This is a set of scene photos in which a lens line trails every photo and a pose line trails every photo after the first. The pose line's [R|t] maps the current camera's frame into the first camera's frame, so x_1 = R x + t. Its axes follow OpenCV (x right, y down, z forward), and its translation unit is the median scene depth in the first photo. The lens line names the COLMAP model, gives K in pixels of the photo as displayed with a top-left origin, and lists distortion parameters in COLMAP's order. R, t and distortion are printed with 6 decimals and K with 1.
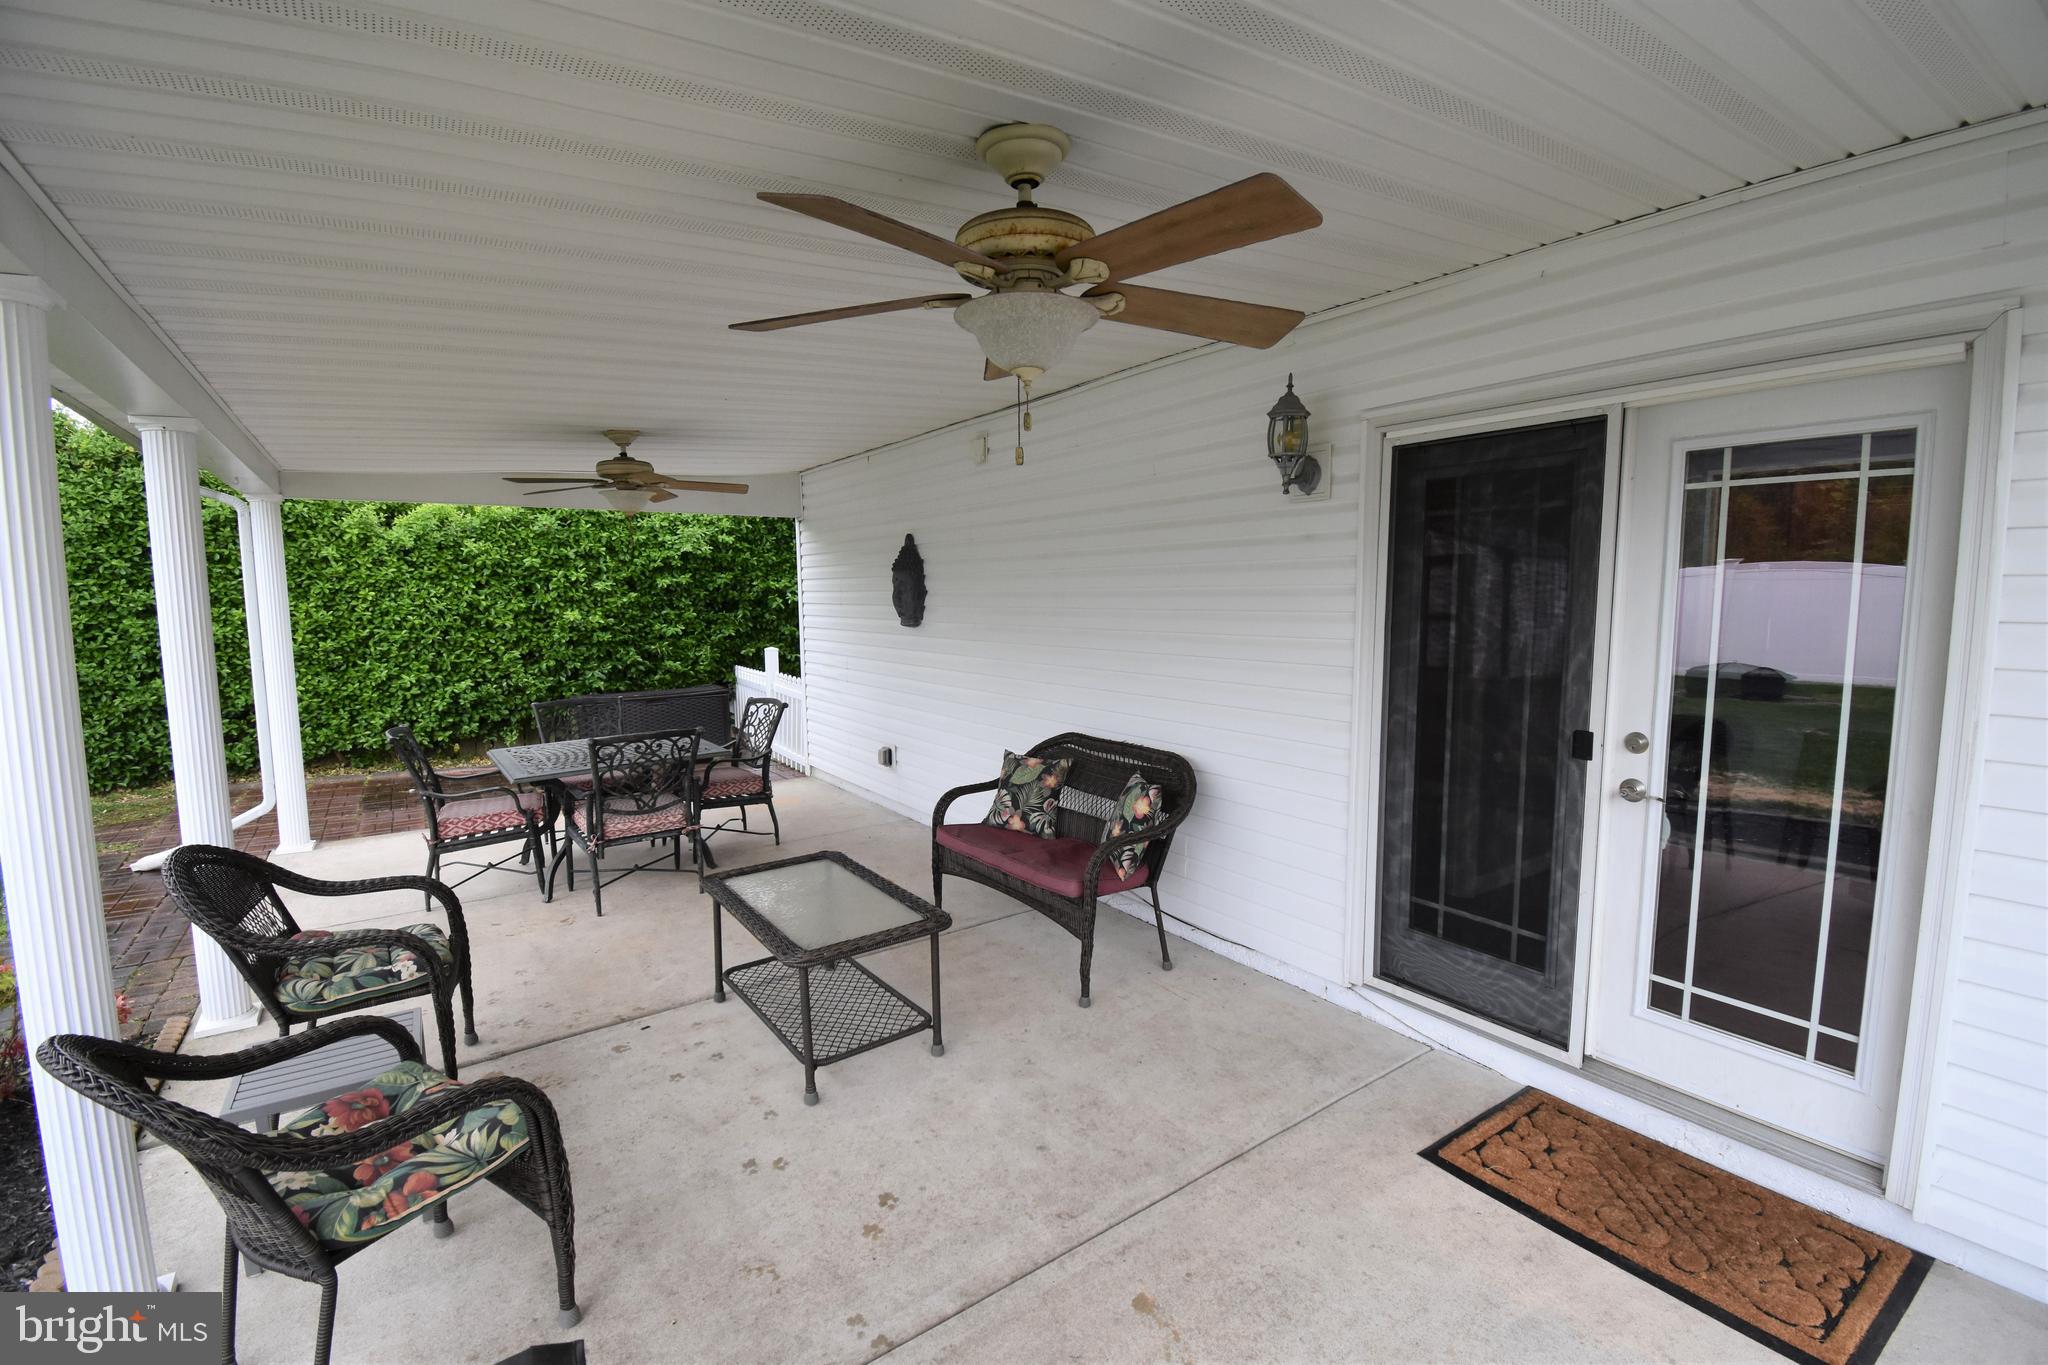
lens RADIAL K [[905.6, 0, 1040.4], [0, 905.6, 686.9], [0, 0, 1]] dist [0.021846, -0.028112]
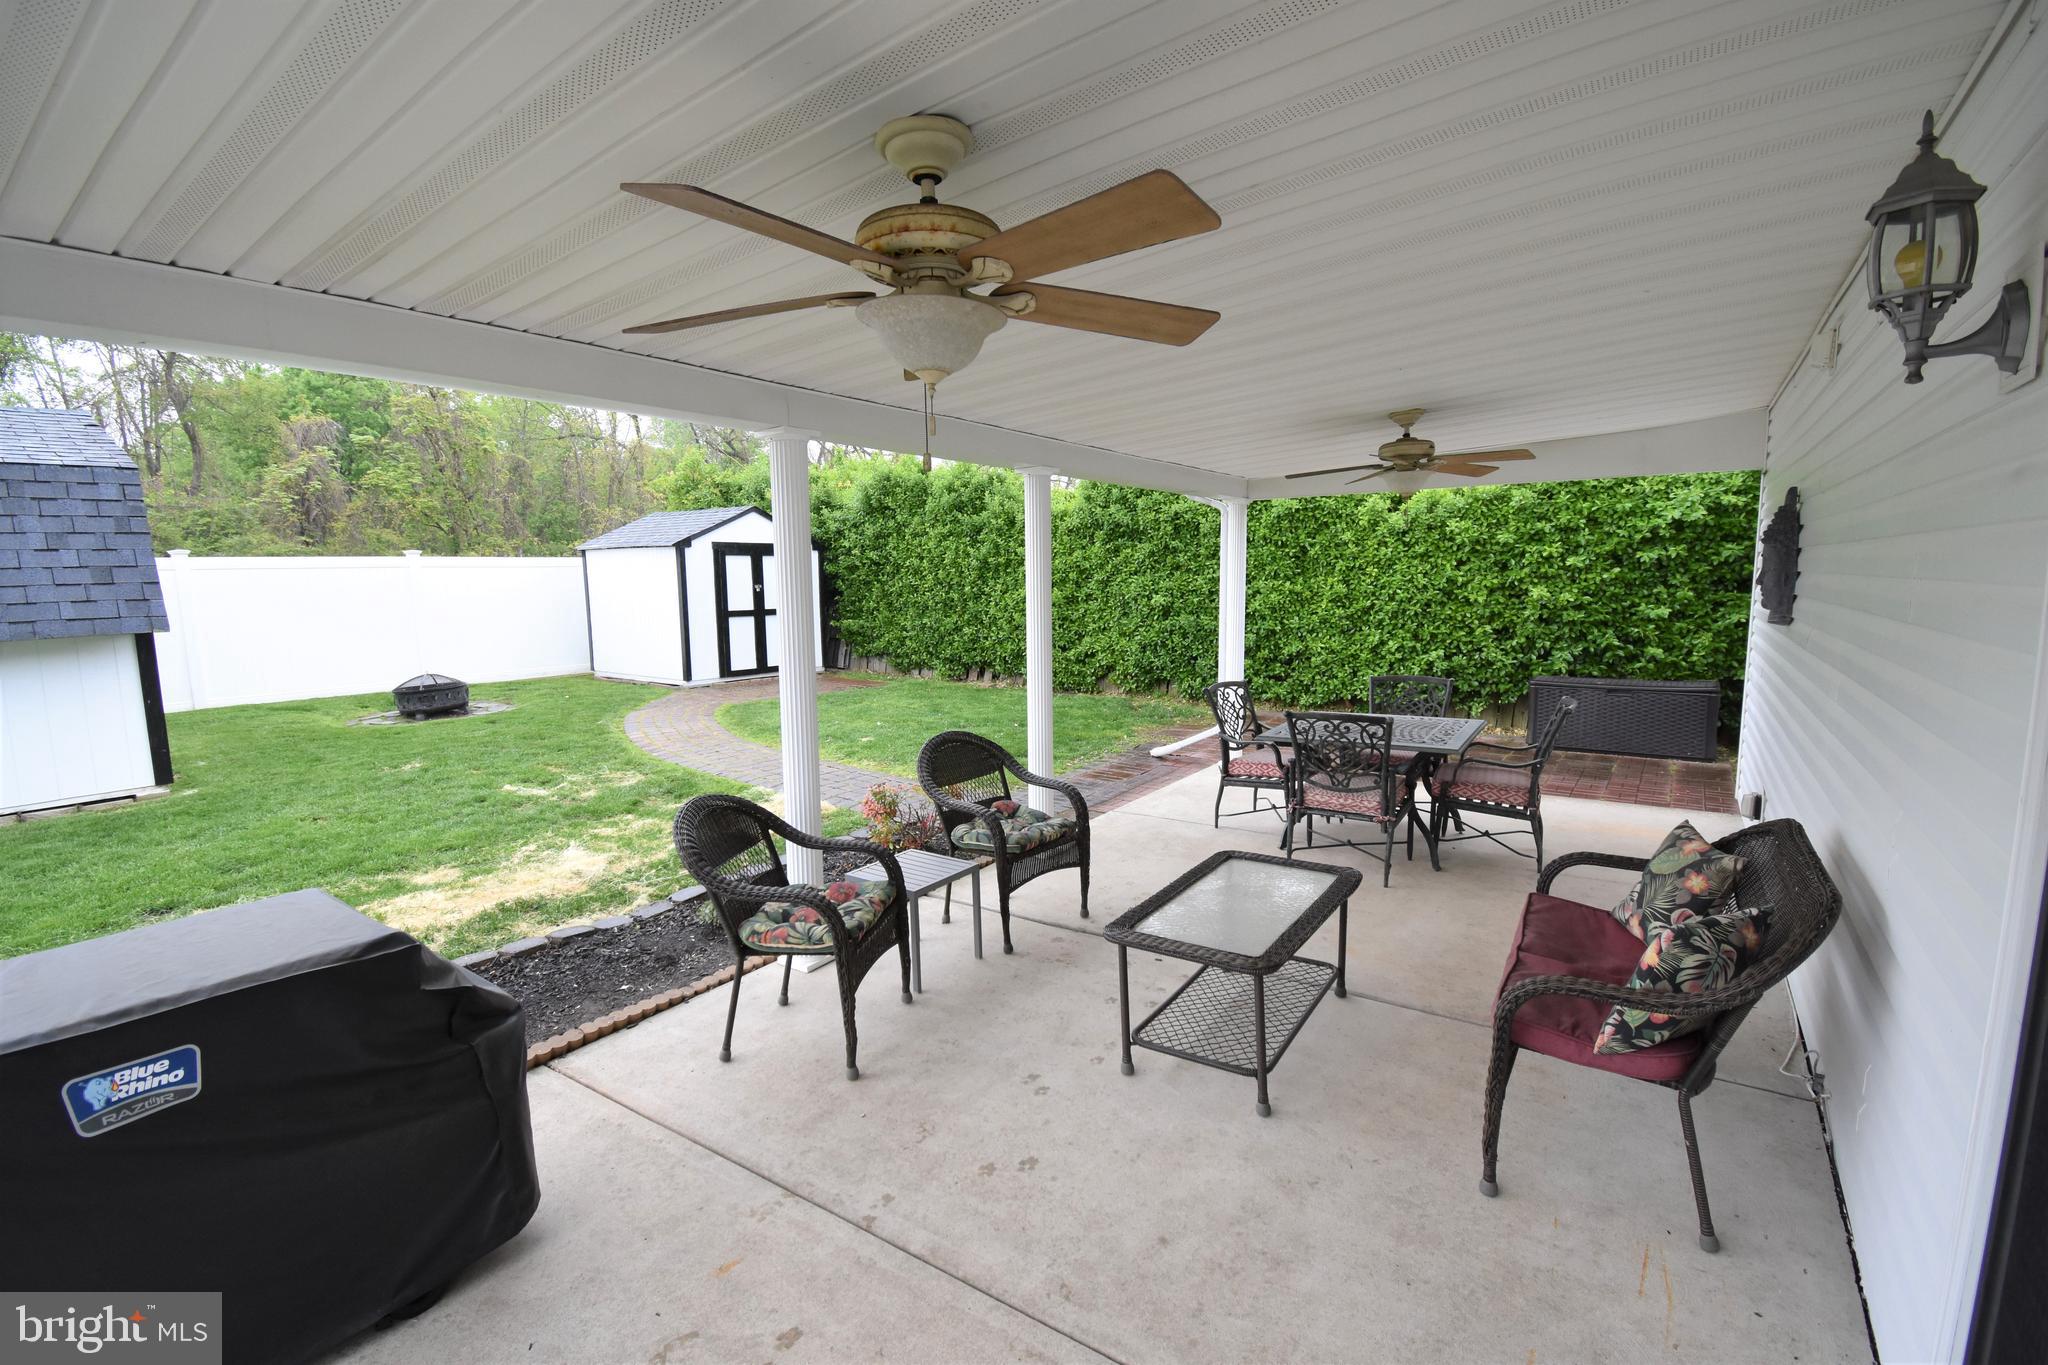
lens RADIAL K [[905.6, 0, 1040.4], [0, 905.6, 686.9], [0, 0, 1]] dist [0.021846, -0.028112]
pose [[0.341293, 0.120906, -0.932149, 0.222249], [-0.087038, 0.991497, 0.096736, -0.027258], [0.935919, 0.048117, 0.348914, 0.179286]]
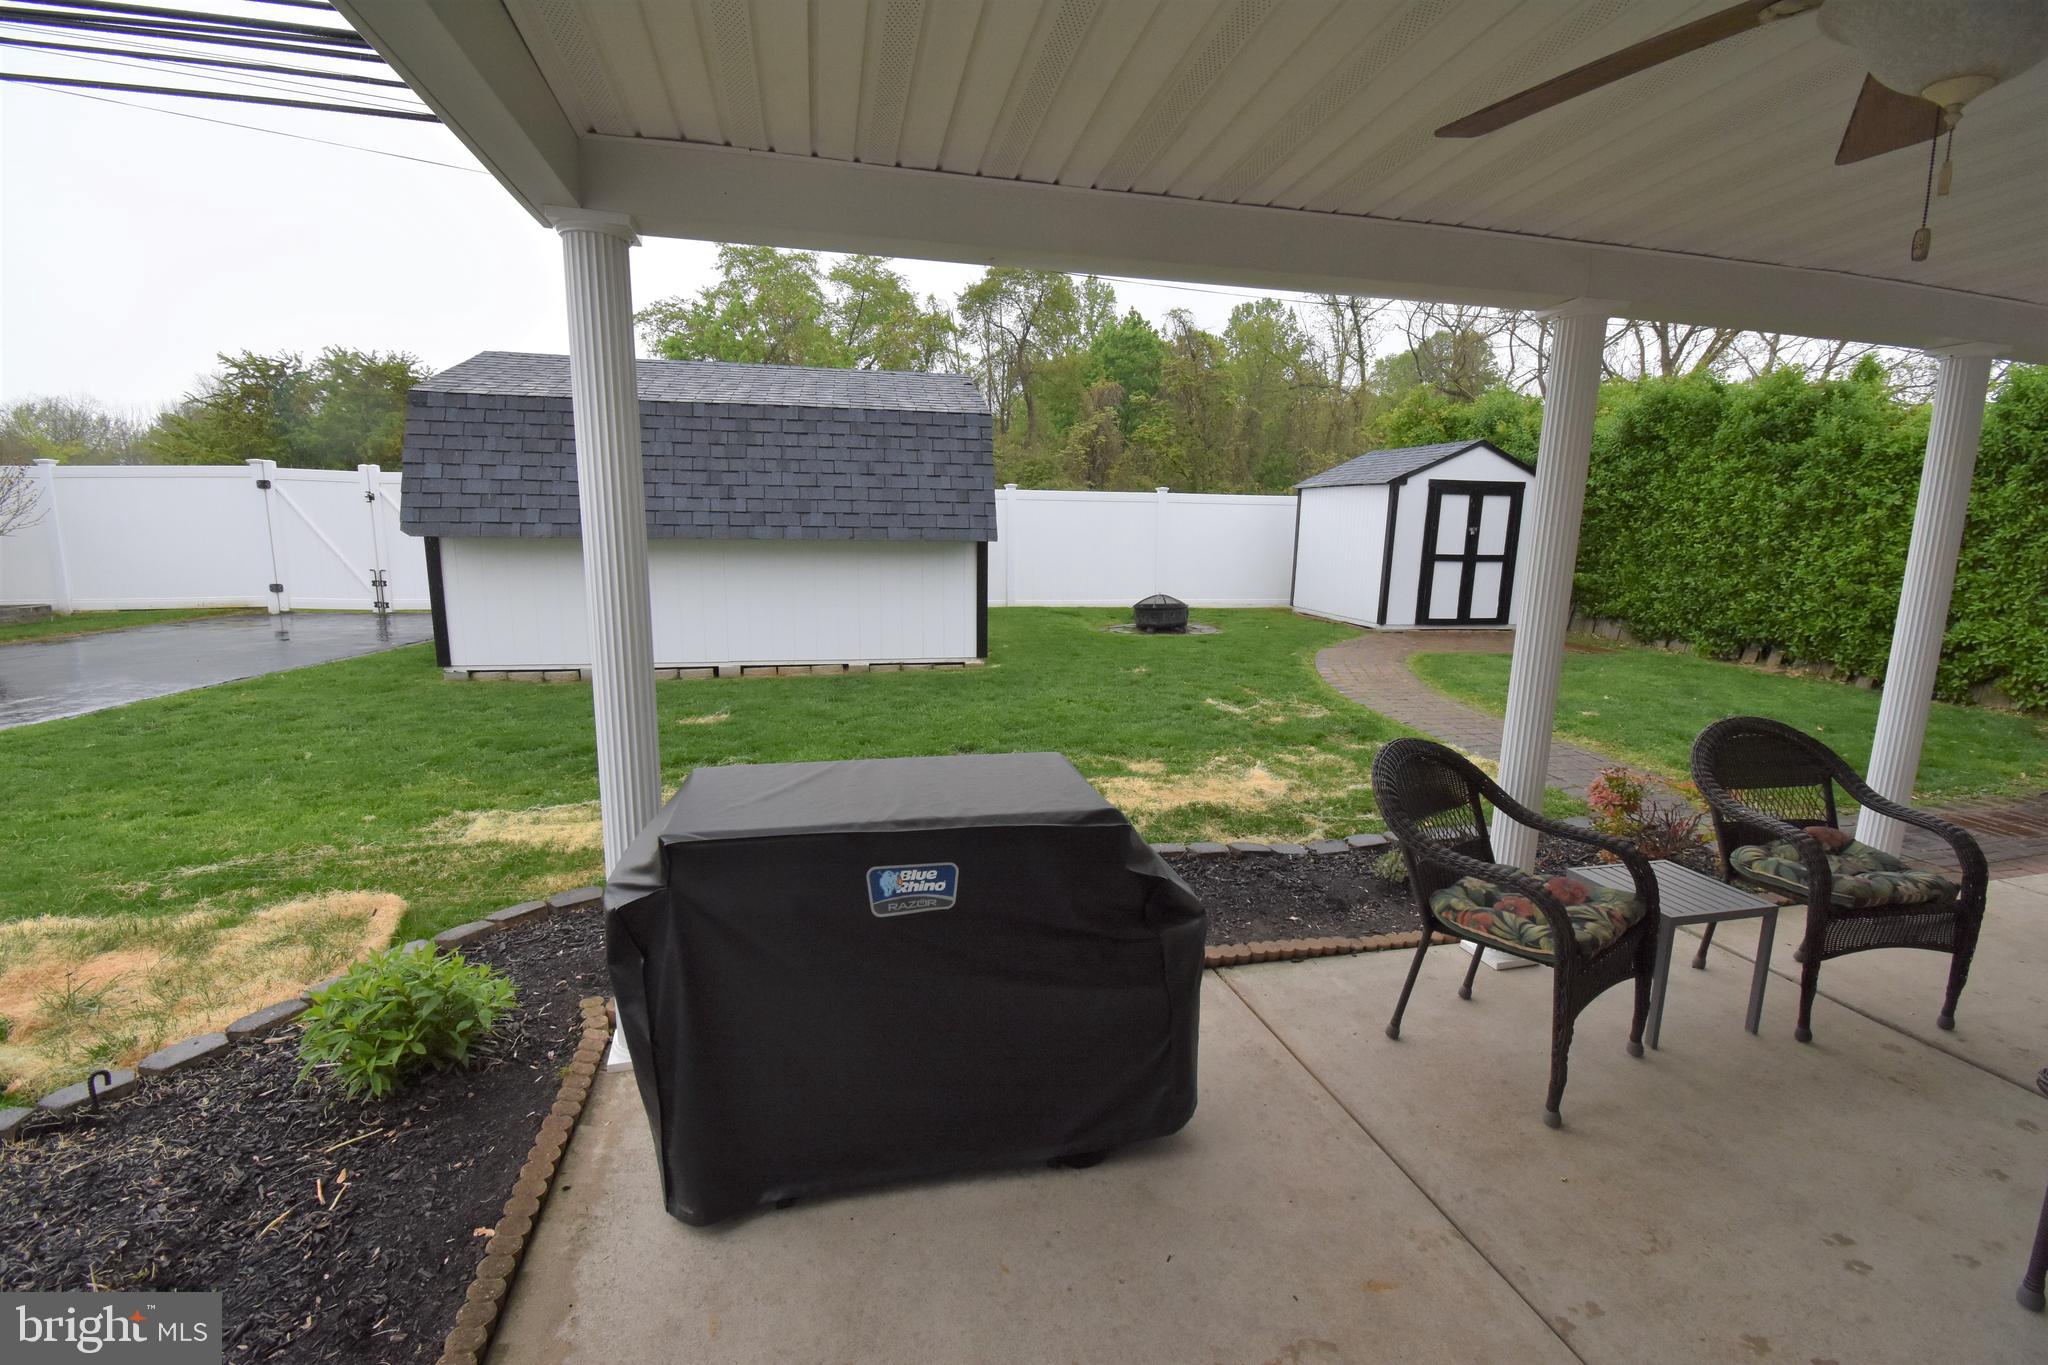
lens RADIAL K [[905.6, 0, 1040.4], [0, 905.6, 686.9], [0, 0, 1]] dist [0.021846, -0.028112]
pose [[-0.370414, 0.168709, -0.913417, 0.174933], [-0.113385, 0.967801, 0.224734, -0.010053], [0.921920, 0.186813, -0.339358, 0.166092]]
